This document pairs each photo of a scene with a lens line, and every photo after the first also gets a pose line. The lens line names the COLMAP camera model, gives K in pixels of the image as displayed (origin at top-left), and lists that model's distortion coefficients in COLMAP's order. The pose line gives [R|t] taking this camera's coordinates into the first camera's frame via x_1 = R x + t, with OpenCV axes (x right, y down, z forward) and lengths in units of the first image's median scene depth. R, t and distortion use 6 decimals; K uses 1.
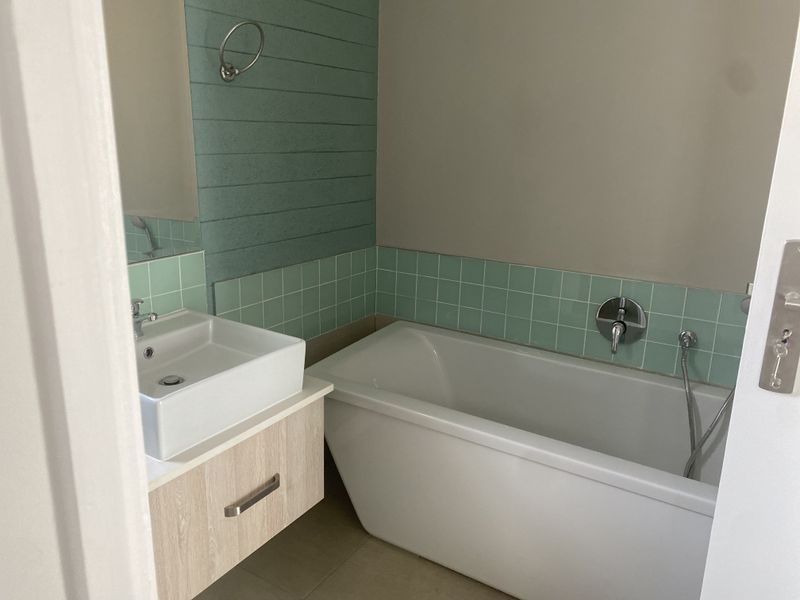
lens RADIAL K [[608.3, 0, 400.5], [0, 608.3, 300.3], [0, 0, 1]] dist [0.058774, -0.059072]
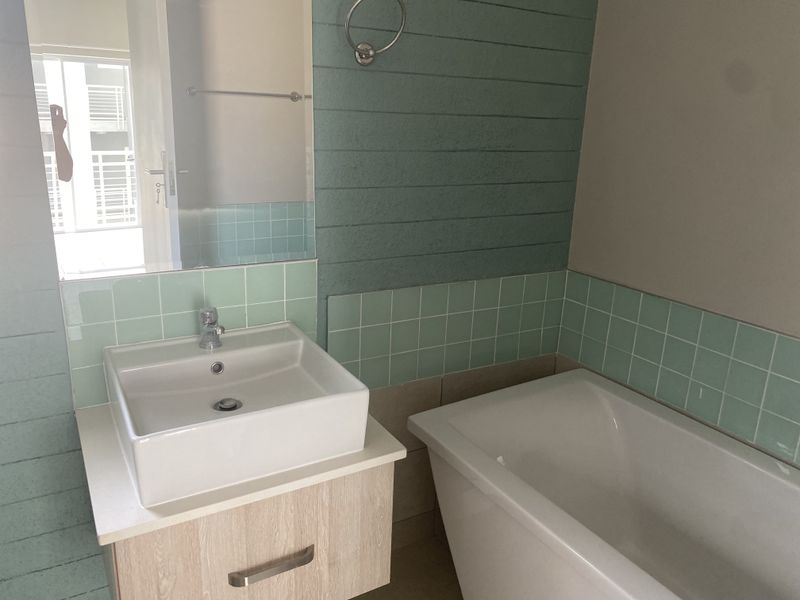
lens RADIAL K [[608.3, 0, 398.7], [0, 608.3, 300.9], [0, 0, 1]] dist [0.058774, -0.059072]
pose [[0.882820, 0.141101, -0.448017, 0.199910], [-0.137933, 0.989638, 0.039886, -0.078617], [0.449002, 0.026584, 0.893135, 0.289156]]
